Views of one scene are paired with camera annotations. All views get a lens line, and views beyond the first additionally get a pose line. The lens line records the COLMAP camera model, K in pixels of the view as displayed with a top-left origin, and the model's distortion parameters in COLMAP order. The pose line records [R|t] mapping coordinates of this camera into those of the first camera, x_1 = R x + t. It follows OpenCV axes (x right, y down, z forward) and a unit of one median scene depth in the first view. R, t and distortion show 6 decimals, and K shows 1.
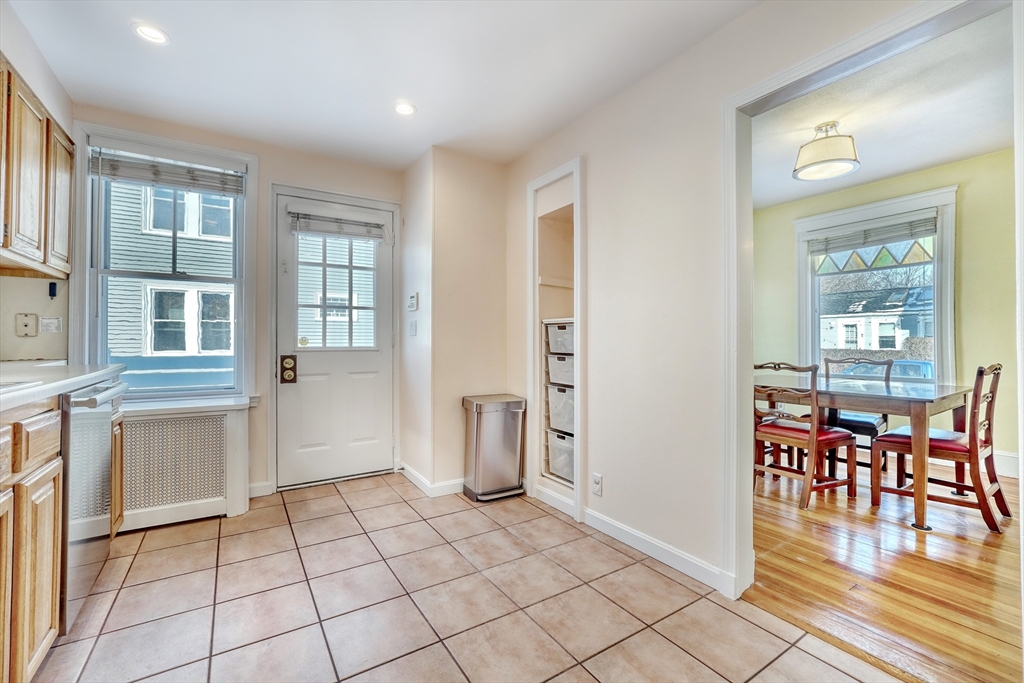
lens RADIAL K [[436.5, 0, 511.2], [0, 436.5, 337.6], [0, 0, 1]] dist [-0.002085, 0.000356]
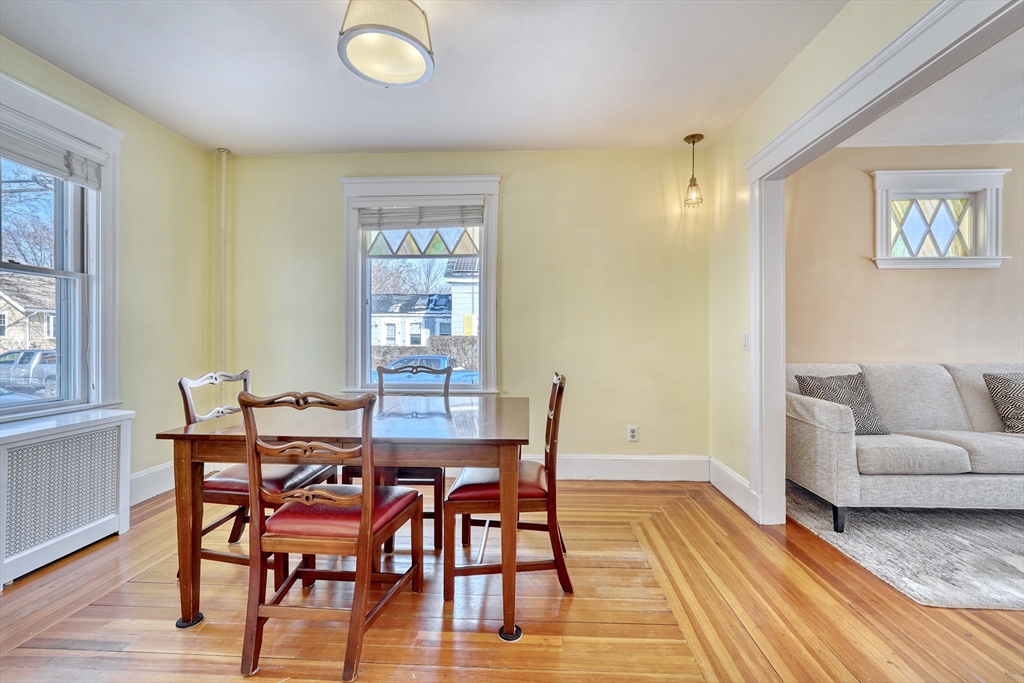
lens RADIAL K [[436.5, 0, 511.2], [0, 436.5, 337.6], [0, 0, 1]] dist [-0.002085, 0.000356]
pose [[0.591003, 0.004868, 0.806655, 0.248570], [-0.012673, 0.999914, 0.003251, -0.005526], [-0.806570, -0.012144, 0.591014, 0.368428]]
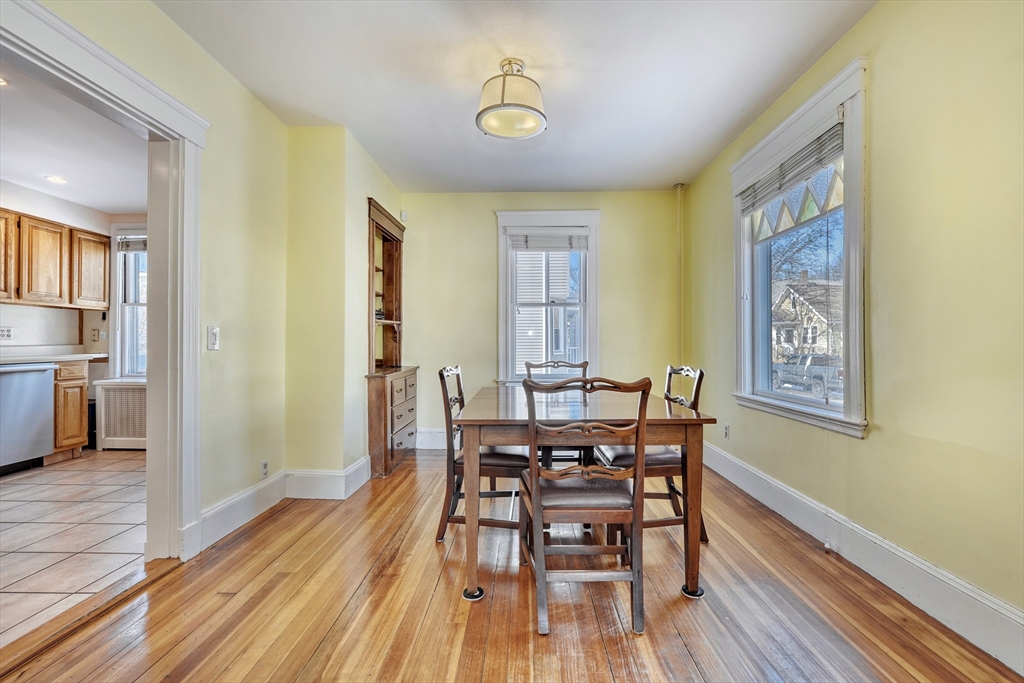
lens RADIAL K [[444.9, 0, 517.7], [0, 444.9, 341.7], [0, 0, 1]] dist [-0.000875, 0.000026]
pose [[0.821779, -0.004793, -0.569786, 0.862564], [0.006392, 0.999979, 0.000807, 0.006204], [0.569771, -0.004305, 0.821792, 0.248230]]
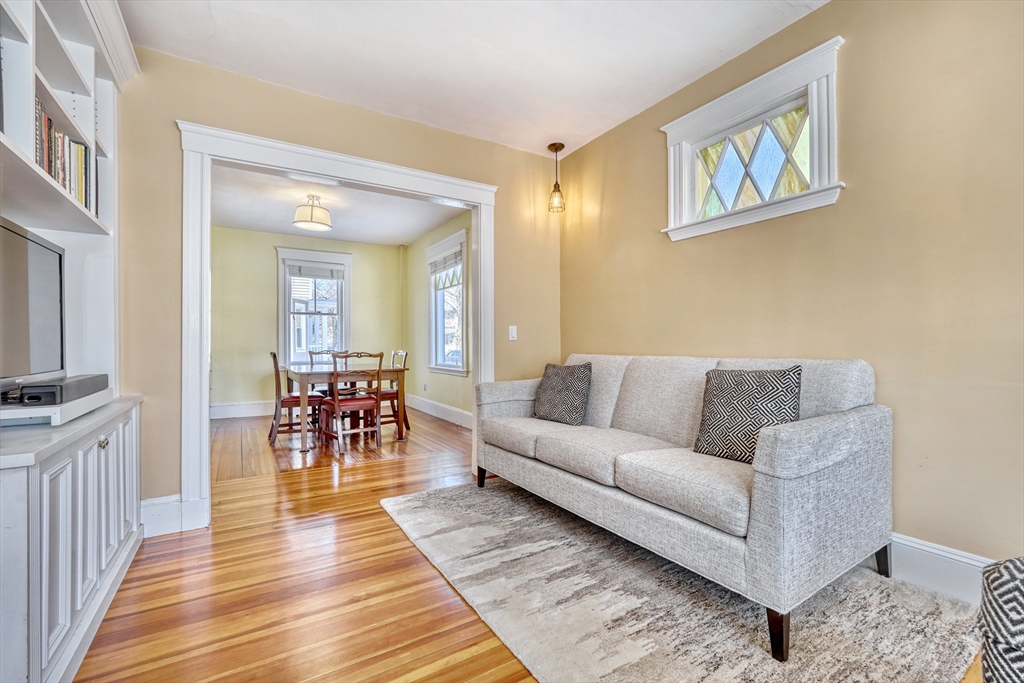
lens RADIAL K [[436.5, 0, 511.2], [0, 436.5, 337.6], [0, 0, 1]] dist [-0.002085, 0.000356]
pose [[0.999231, -0.003212, -0.039080, 1.074629], [0.003089, 0.999990, -0.003213, 0.008617], [0.039090, 0.003090, 0.999231, -0.373486]]
